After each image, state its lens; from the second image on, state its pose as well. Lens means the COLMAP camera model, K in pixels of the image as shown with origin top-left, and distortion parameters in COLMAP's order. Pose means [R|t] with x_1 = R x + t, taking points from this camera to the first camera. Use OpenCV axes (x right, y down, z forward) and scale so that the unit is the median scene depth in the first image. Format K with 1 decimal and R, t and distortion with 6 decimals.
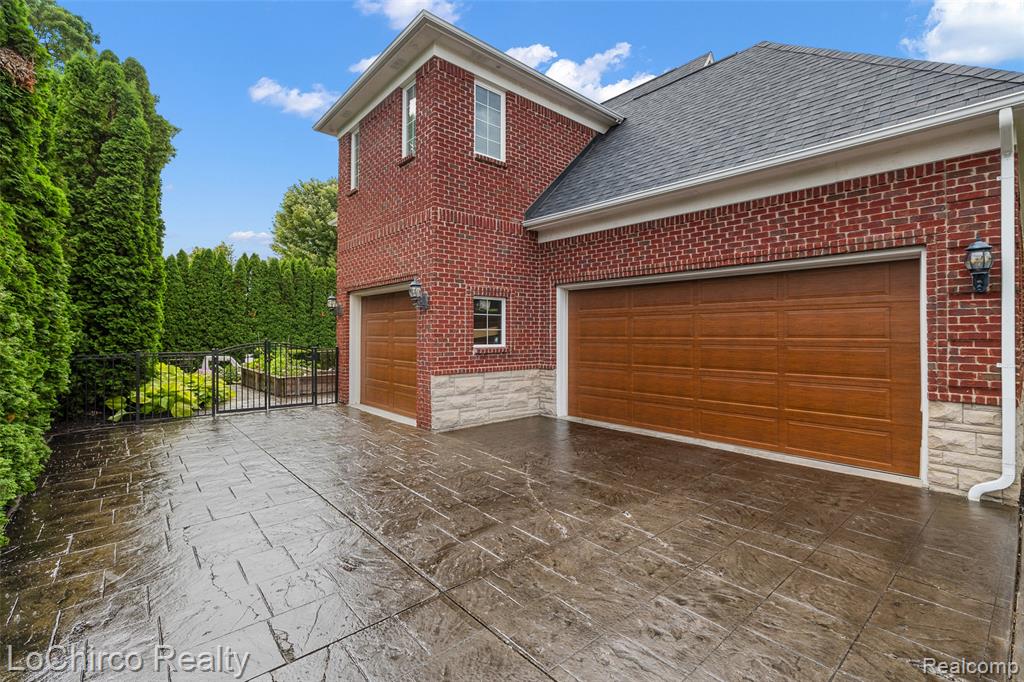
lens RADIAL K [[455.2, 0, 512.4], [0, 455.2, 333.7], [0, 0, 1]] dist [-0.002570, -0.000149]
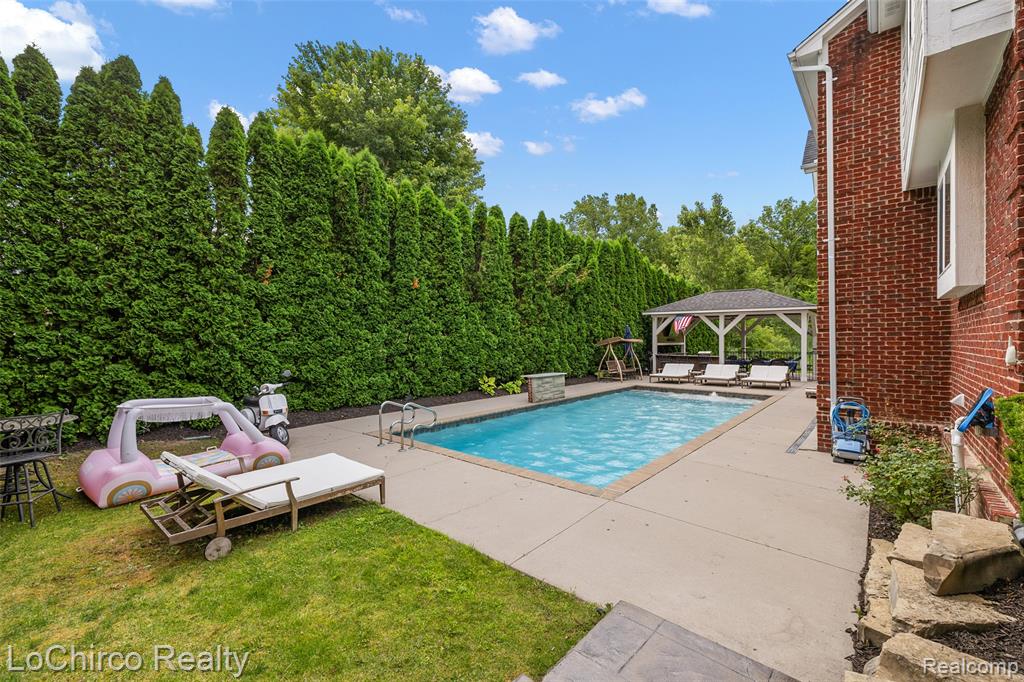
lens RADIAL K [[430.5, 0, 508.0], [0, 430.5, 337.9], [0, 0, 1]] dist [-0.000262, 0.000063]
pose [[0.991363, 0.000694, 0.131144, -0.439470], [-0.001272, 0.999990, 0.004325, 0.009706], [-0.131139, -0.004454, 0.991354, 0.655977]]
